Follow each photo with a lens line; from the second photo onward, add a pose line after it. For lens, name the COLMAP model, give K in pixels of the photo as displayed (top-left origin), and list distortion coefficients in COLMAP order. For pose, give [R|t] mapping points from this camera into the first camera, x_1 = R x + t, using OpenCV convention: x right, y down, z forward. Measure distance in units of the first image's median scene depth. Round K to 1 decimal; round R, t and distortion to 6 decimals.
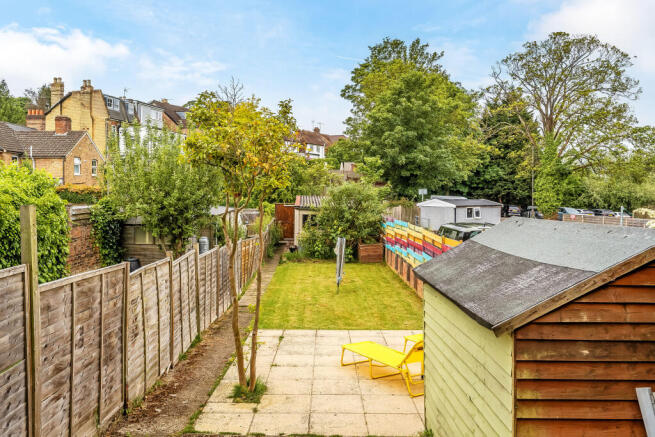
lens RADIAL K [[529.9, 0, 327.0], [0, 529.9, 219.3], [0, 0, 1]] dist [-0.000202, 0.000598]
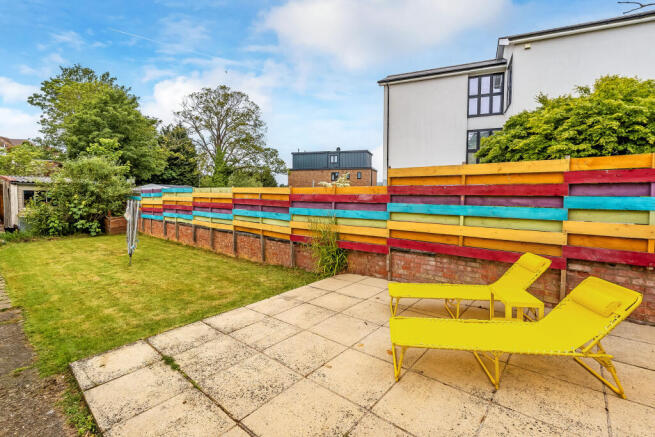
lens RADIAL K [[296.7, 0, 333.9], [0, 296.7, 199.6], [0, 0, 1]] dist [0.001283, 0.000565]
pose [[0.666522, -0.030302, 0.744869, -0.035479], [0.041965, 0.999114, 0.003093, 0.013695], [-0.744303, 0.029197, 0.667204, 0.128481]]
